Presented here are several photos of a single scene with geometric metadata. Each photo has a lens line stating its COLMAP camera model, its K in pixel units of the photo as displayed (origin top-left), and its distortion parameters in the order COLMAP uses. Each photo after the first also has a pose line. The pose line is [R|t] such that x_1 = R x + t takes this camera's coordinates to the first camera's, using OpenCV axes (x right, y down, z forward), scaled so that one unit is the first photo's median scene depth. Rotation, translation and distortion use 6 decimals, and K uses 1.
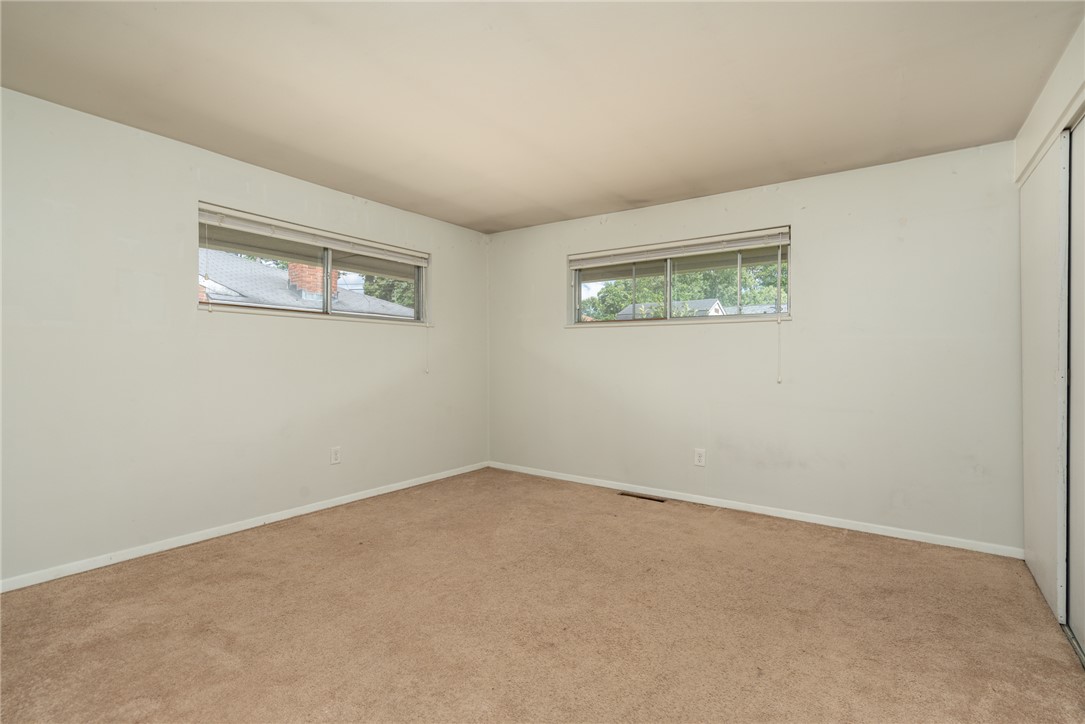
lens RADIAL K [[498.1, 0, 543.4], [0, 498.1, 363.7], [0, 0, 1]] dist [-0.001021, 0.000095]
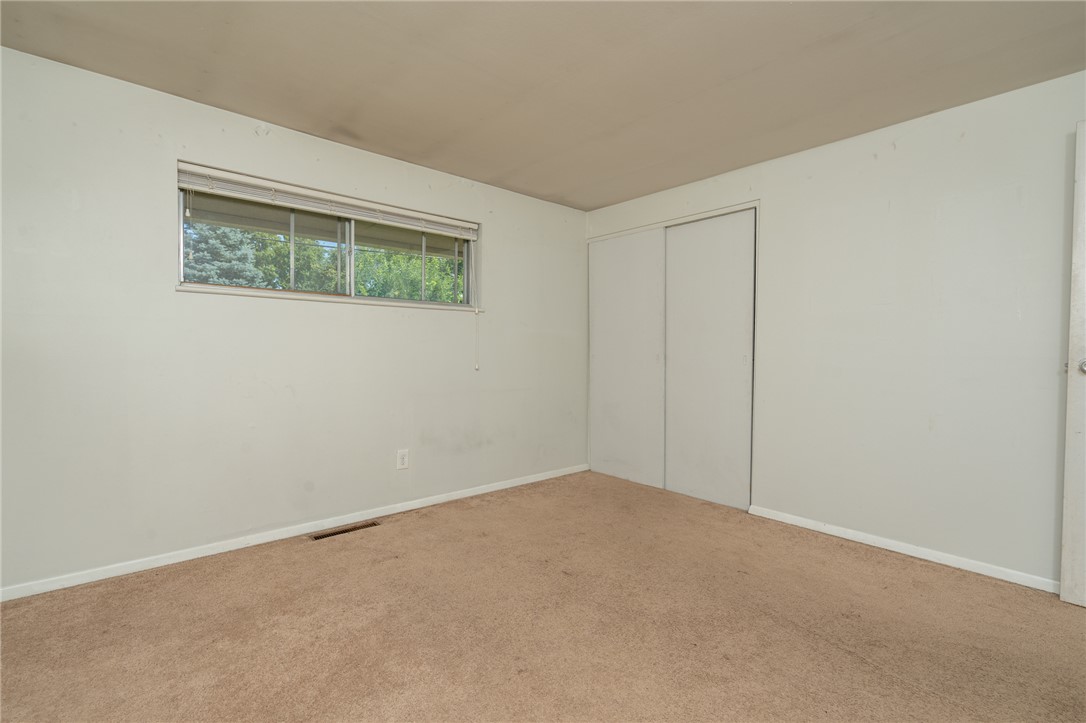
lens RADIAL K [[498.6, 0, 547.9], [0, 498.6, 362.0], [0, 0, 1]] dist [-0.001021, 0.000095]
pose [[0.217082, -0.033171, 0.975590, -0.484068], [-0.003487, 0.999390, 0.034756, -0.015770], [-0.976147, -0.010947, 0.216834, 0.558655]]
